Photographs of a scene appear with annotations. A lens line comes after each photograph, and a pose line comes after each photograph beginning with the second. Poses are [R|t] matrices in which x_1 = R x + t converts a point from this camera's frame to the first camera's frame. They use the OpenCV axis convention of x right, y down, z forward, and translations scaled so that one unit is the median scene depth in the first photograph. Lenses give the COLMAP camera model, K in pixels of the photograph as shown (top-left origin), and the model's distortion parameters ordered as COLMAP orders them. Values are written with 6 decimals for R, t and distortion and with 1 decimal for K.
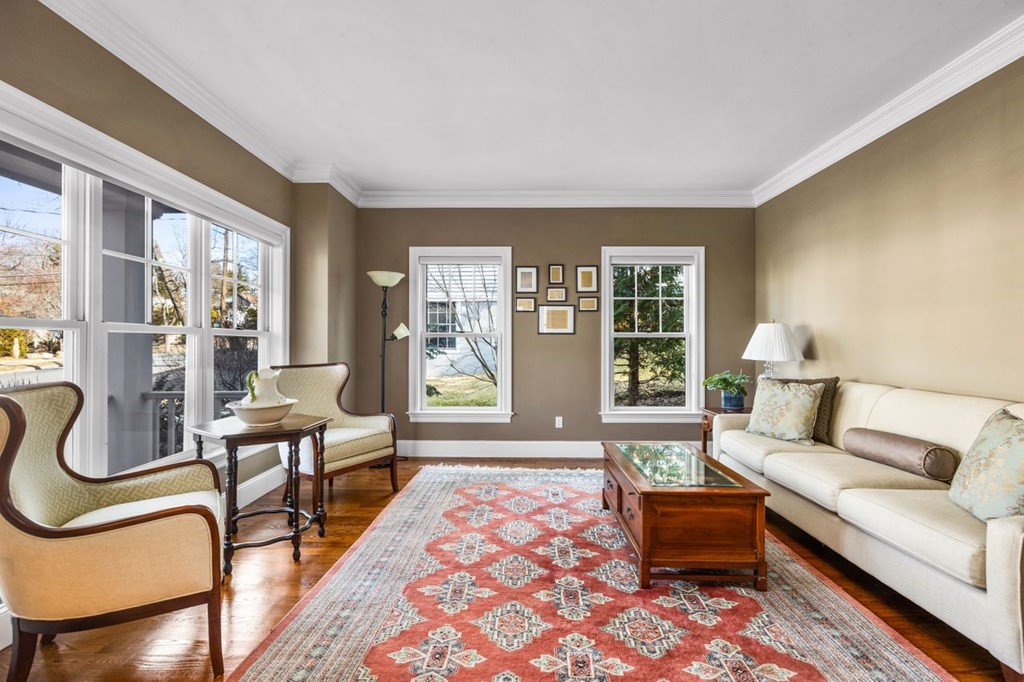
lens RADIAL K [[465.2, 0, 514.8], [0, 465.2, 343.0], [0, 0, 1]] dist [0.001201, 0.000115]
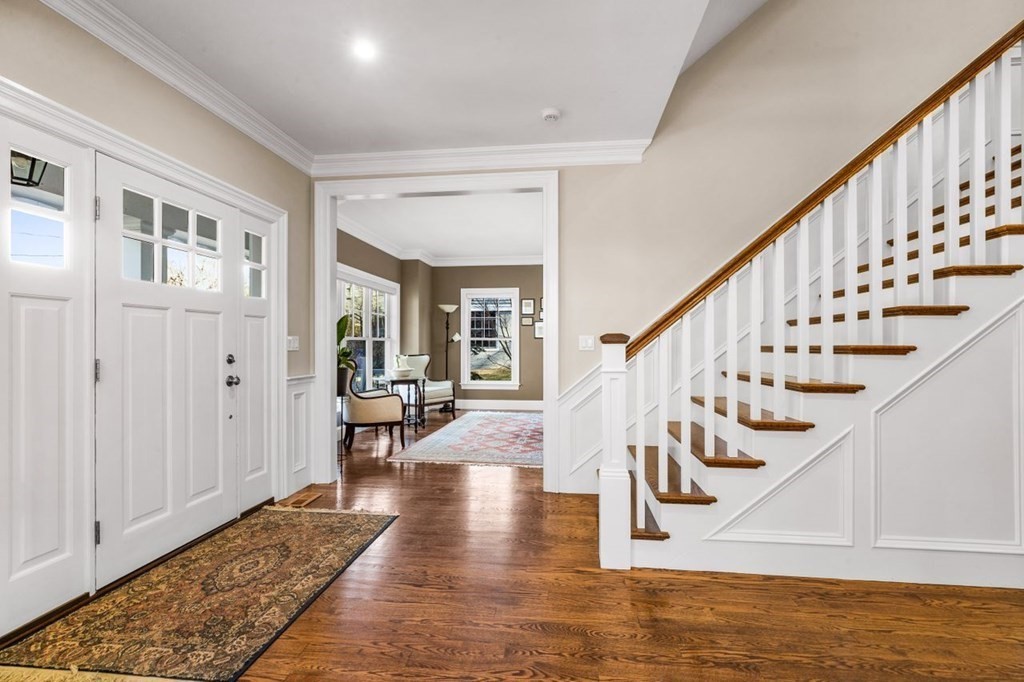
lens RADIAL K [[465.2, 0, 511.9], [0, 465.2, 341.9], [0, 0, 1]] dist [0.001201, 0.000115]
pose [[0.993203, -0.006995, -0.116184, 0.173673], [0.006502, 0.999968, -0.004624, 0.001444], [0.116213, 0.003837, 0.993217, -0.748751]]
